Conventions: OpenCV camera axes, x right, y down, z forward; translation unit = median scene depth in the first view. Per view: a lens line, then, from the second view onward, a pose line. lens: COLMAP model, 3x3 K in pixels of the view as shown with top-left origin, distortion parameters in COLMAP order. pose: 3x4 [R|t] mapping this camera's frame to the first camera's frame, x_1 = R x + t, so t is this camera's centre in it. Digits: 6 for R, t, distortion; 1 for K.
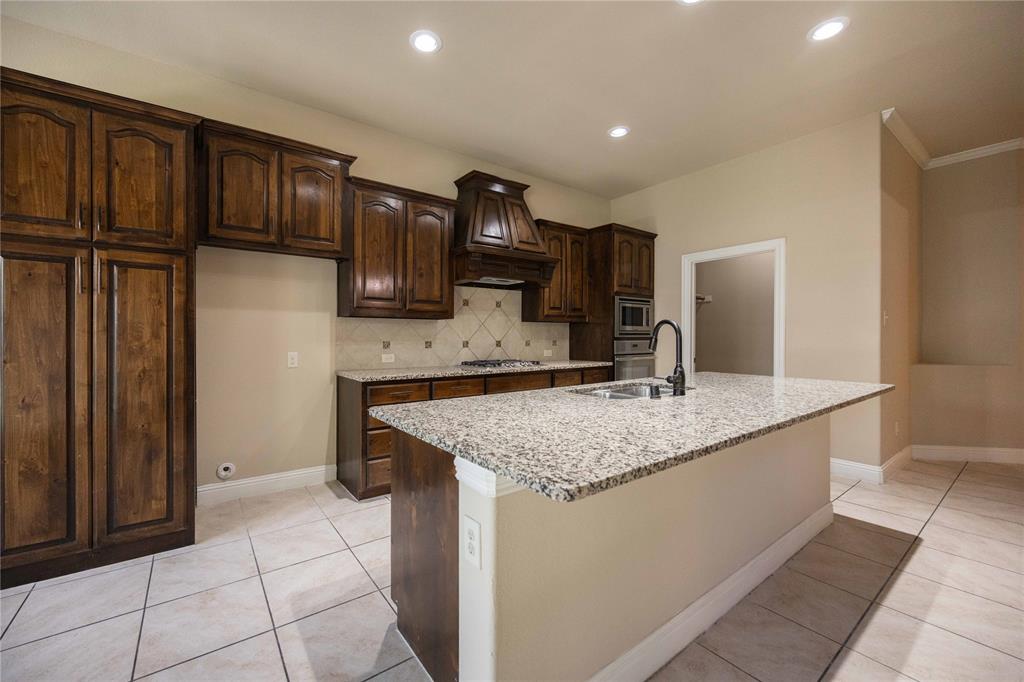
lens RADIAL K [[411.9, 0, 477.0], [0, 411.9, 341.0], [0, 0, 1]] dist [0.001351, -0.000084]
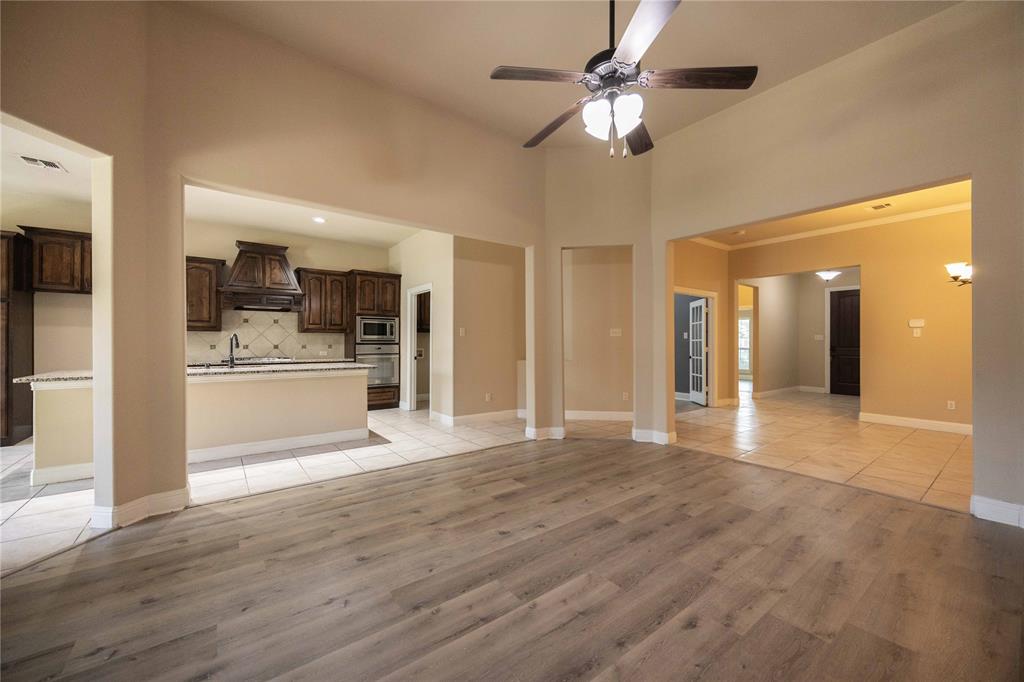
lens RADIAL K [[392.0, 0, 504.7], [0, 392.0, 342.1], [0, 0, 1]] dist [0.001258, -0.001783]
pose [[0.999812, -0.000264, 0.019369, 0.960907], [0.000597, 0.999852, -0.017192, 0.015957], [-0.019361, 0.017200, 0.999665, -0.538399]]
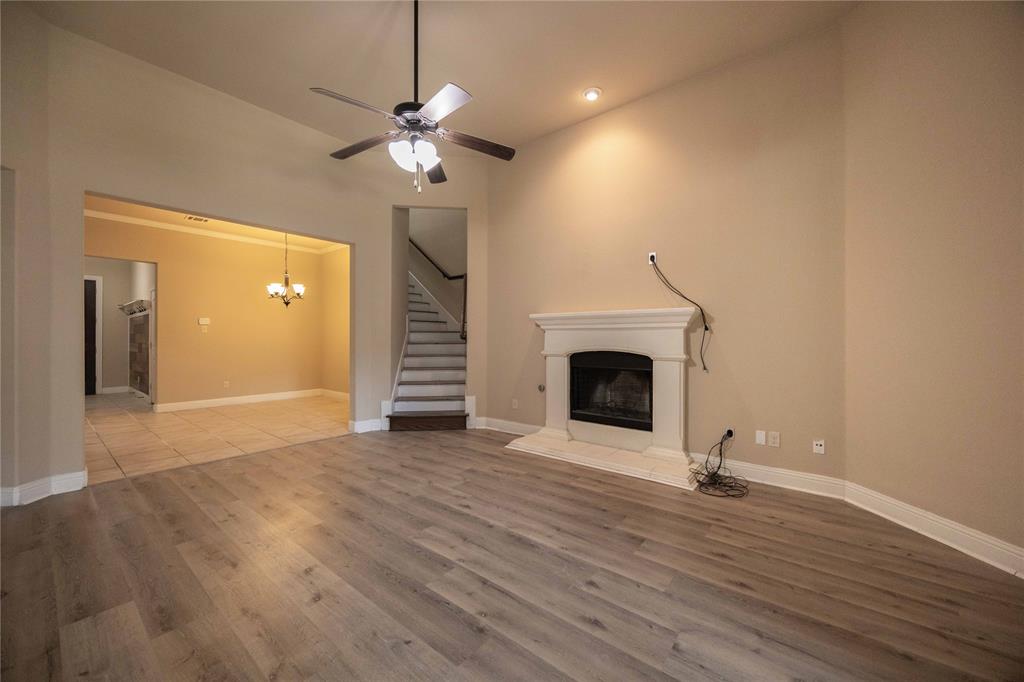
lens RADIAL K [[392.0, 0, 512.1], [0, 392.0, 336.9], [0, 0, 1]] dist [0.001258, -0.001783]
pose [[-0.269775, 0.000640, 0.962923, 0.487270], [0.016419, 0.999857, 0.003935, 0.006402], [-0.962783, 0.016872, -0.269747, -0.030902]]
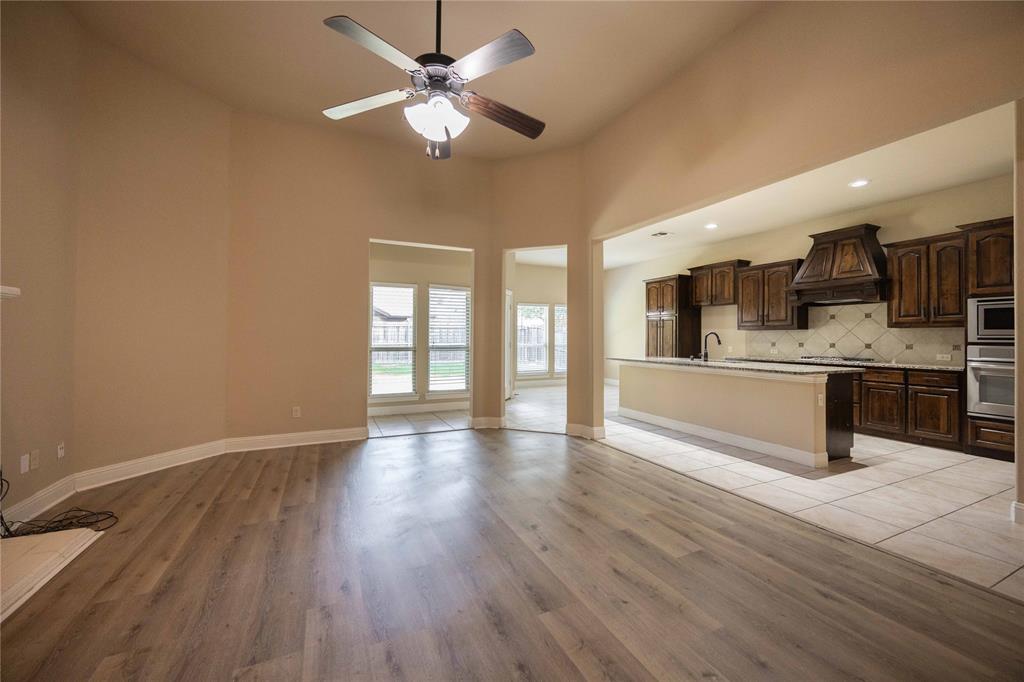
lens RADIAL K [[392.0, 0, 509.0], [0, 392.0, 333.7], [0, 0, 1]] dist [0.001258, -0.001783]
pose [[-0.183225, -0.013240, -0.982982, 1.580254], [-0.022226, 0.999710, -0.009322, 0.004603], [0.982820, 0.020139, -0.183466, 0.133362]]
